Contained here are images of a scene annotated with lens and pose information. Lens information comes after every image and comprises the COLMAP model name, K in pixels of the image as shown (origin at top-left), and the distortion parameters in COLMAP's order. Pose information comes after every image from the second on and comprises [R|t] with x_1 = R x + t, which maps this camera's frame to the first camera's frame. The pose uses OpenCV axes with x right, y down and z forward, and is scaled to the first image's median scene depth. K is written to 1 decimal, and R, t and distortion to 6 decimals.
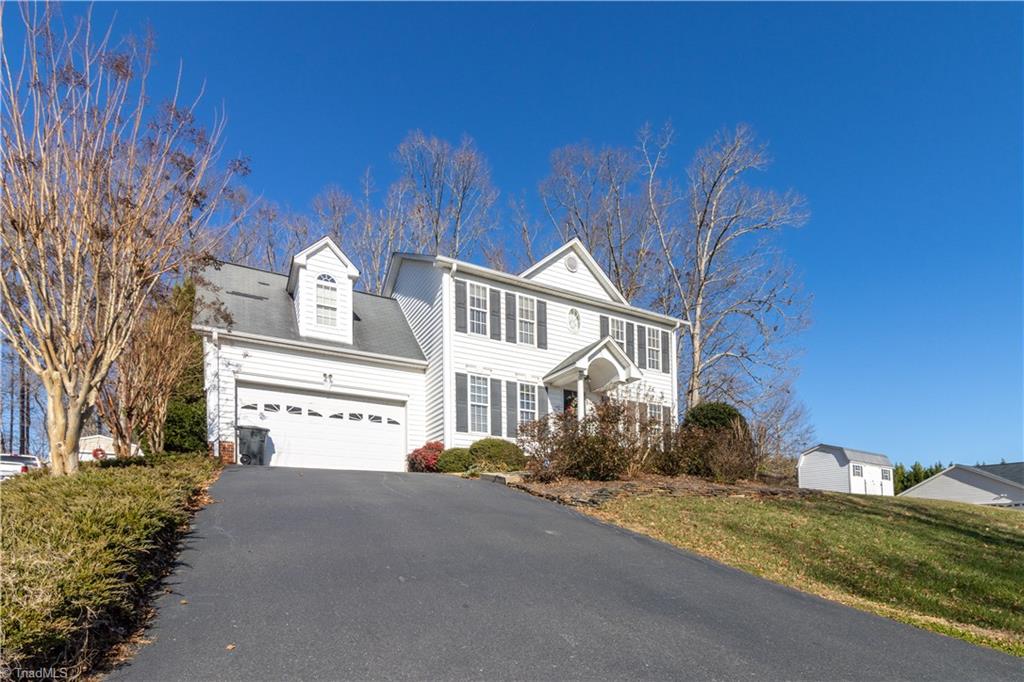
lens RADIAL K [[477.9, 0, 508.5], [0, 477.9, 339.6], [0, 0, 1]] dist [-0.000100, 0.001329]
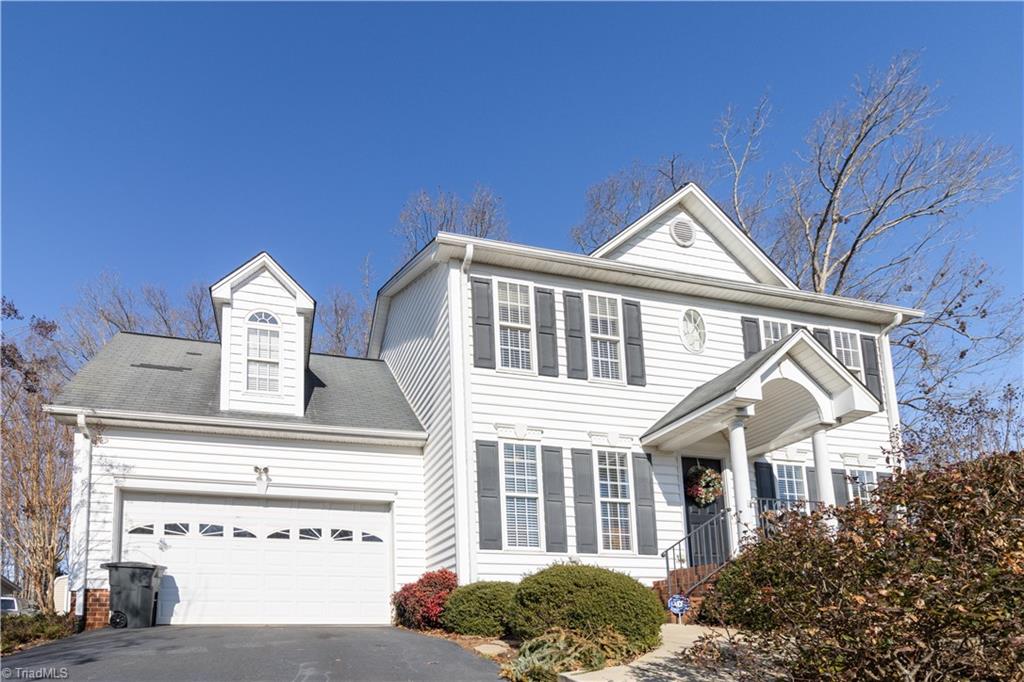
lens RADIAL K [[477.9, 0, 600.4], [0, 477.9, 400.5], [0, 0, 1]] dist [-0.000100, 0.001329]
pose [[0.986889, -0.032237, 0.158150, -0.055229], [0.044597, 0.996168, -0.075234, 0.071601], [-0.155119, 0.081300, 0.984545, 0.433220]]
